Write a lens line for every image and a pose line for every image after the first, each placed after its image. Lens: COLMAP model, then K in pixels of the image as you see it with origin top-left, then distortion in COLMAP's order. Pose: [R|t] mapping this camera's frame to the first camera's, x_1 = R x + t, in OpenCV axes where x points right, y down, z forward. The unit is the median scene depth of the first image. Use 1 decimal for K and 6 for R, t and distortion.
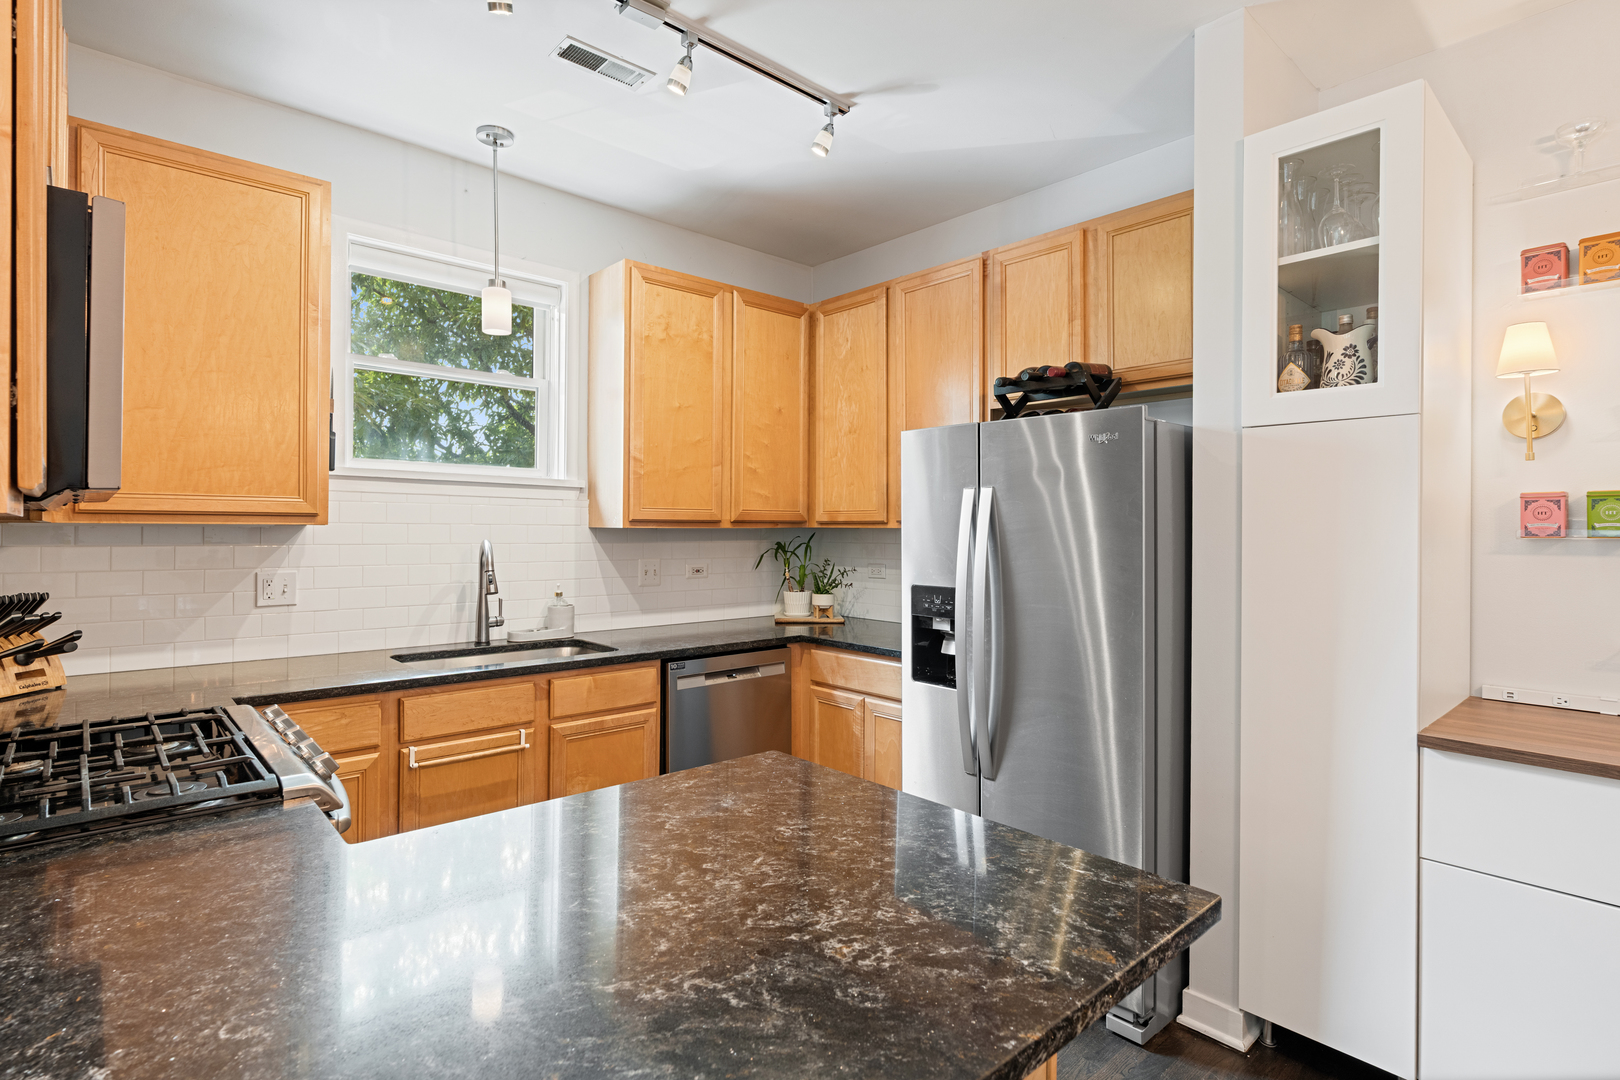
lens RADIAL K [[800.0, 0, 805.8], [0, 800.0, 528.2], [0, 0, 1]] dist [-0.004429, 0.000018]
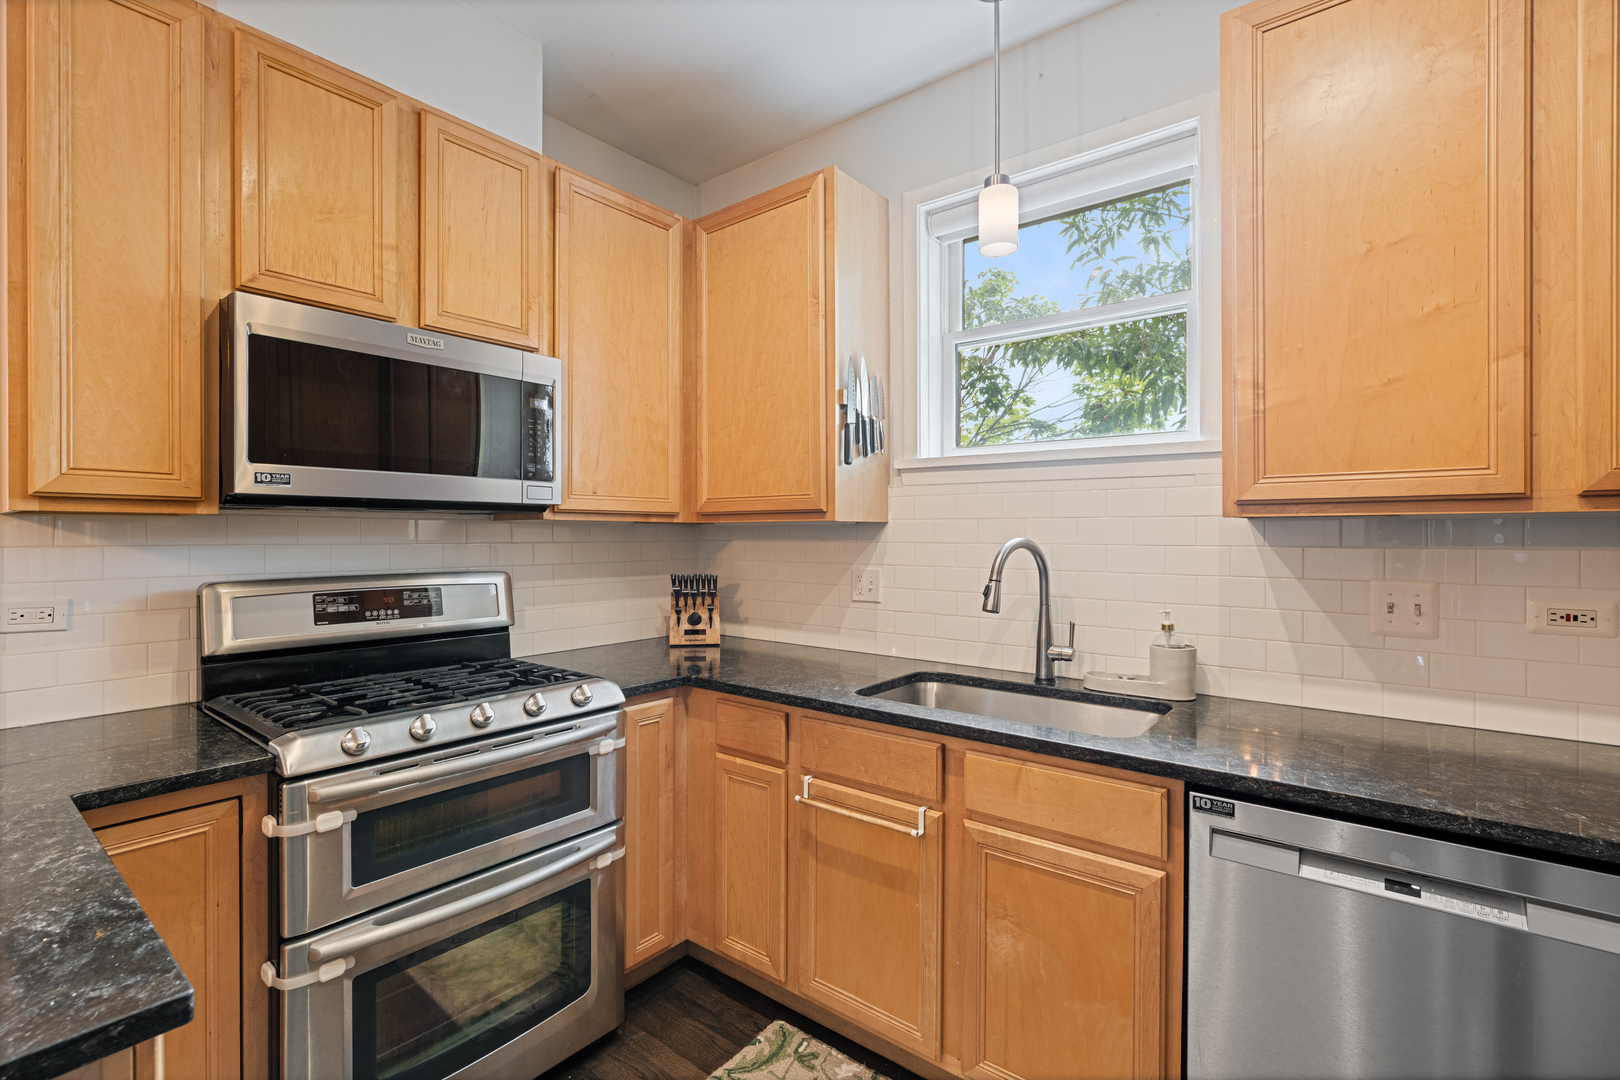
lens RADIAL K [[741.0, 0, 807.3], [0, 741.0, 534.0], [0, 0, 1]] dist [-0.005565, 0.002987]
pose [[0.162029, -0.005426, -0.986771, 0.227990], [0.002158, 0.999984, -0.005145, 0.013447], [0.986784, -0.001296, 0.162038, 0.677537]]
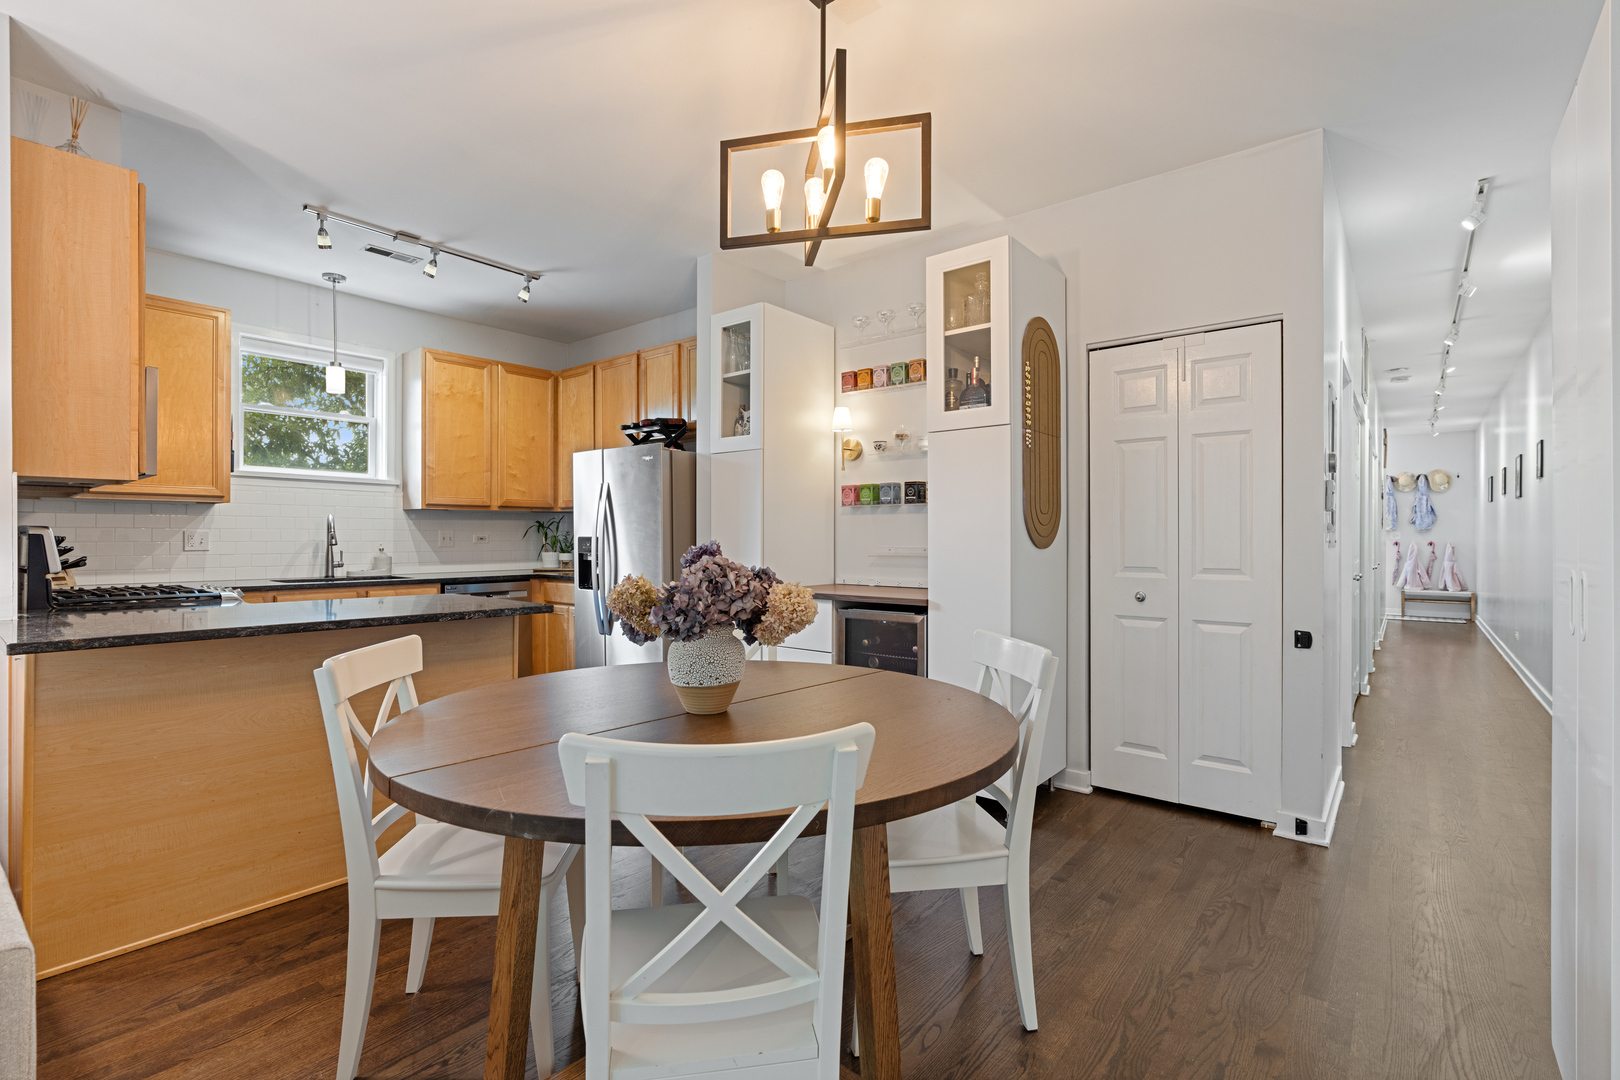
lens RADIAL K [[741.0, 0, 801.8], [0, 741.0, 536.7], [0, 0, 1]] dist [-0.005565, 0.002987]
pose [[0.989489, -0.005756, 0.144494, 0.348287], [0.005643, 0.999983, 0.001189, 0.063698], [-0.144498, -0.000361, 0.989505, -0.670067]]
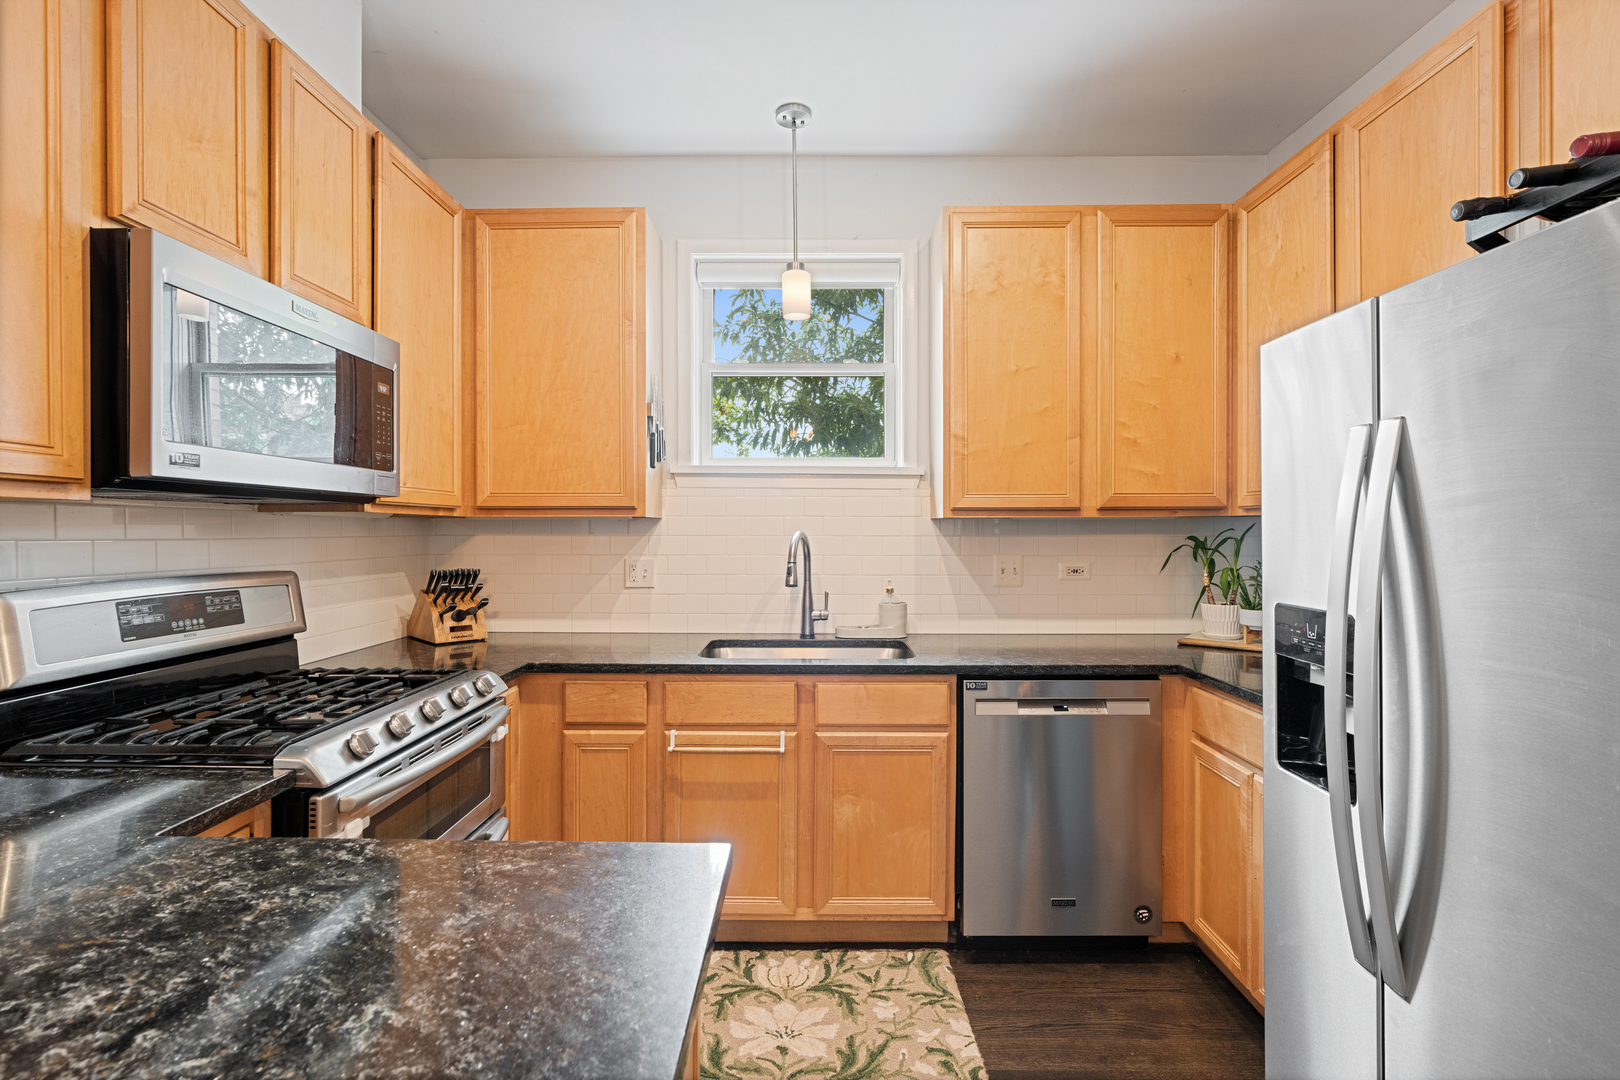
lens RADIAL K [[741.0, 0, 806.1], [0, 741.0, 534.7], [0, 0, 1]] dist [-0.005565, 0.002987]
pose [[0.737298, -0.001654, -0.675566, 0.215793], [0.004985, 0.999983, 0.002992, 0.015564], [0.675549, -0.005574, 0.737294, 0.322163]]
